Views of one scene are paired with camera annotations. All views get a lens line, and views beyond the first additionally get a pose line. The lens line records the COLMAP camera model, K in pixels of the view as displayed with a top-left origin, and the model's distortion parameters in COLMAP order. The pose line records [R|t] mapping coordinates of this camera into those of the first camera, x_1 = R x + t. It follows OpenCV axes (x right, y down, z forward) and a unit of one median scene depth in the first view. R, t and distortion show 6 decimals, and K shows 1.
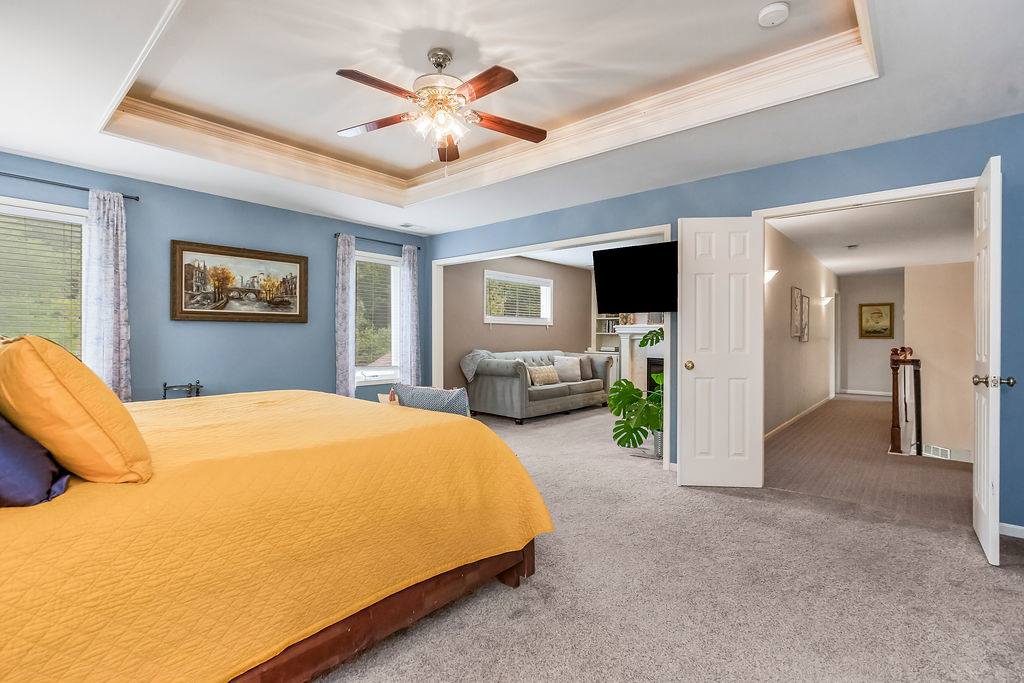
lens RADIAL K [[473.5, 0, 515.5], [0, 473.5, 338.8], [0, 0, 1]] dist [-0.001238, 0.000151]
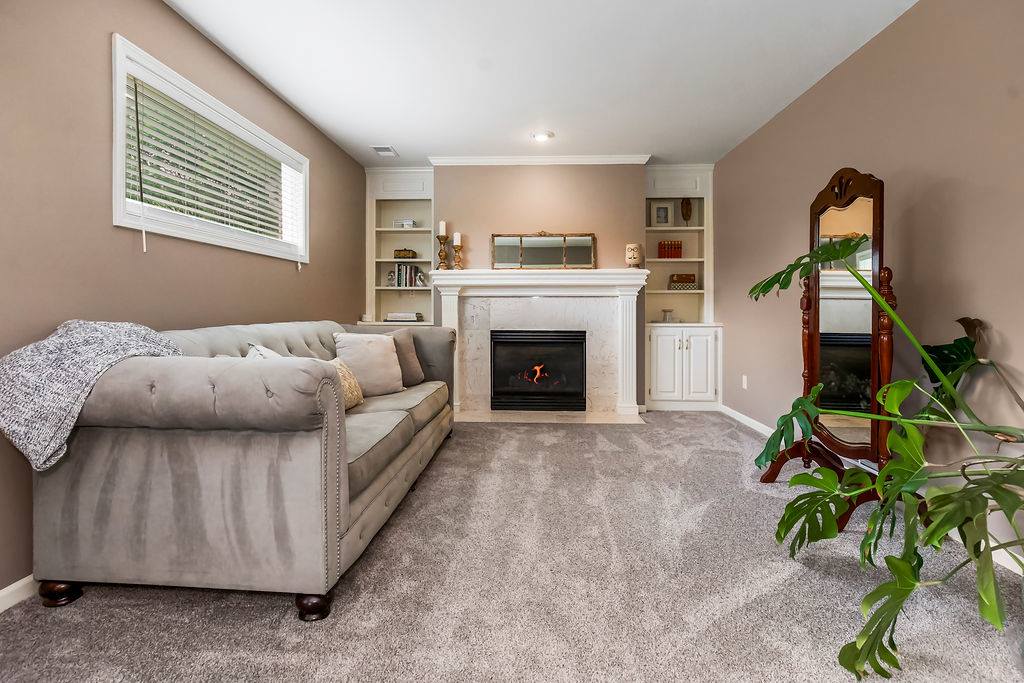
lens RADIAL K [[473.5, 0, 506.7], [0, 473.5, 311.0], [0, 0, 1]] dist [-0.001238, 0.000151]
pose [[0.784955, -0.009760, 0.619476, -0.091017], [0.007129, 0.999952, 0.006721, 0.025763], [-0.619512, -0.000860, 0.784987, 1.006567]]
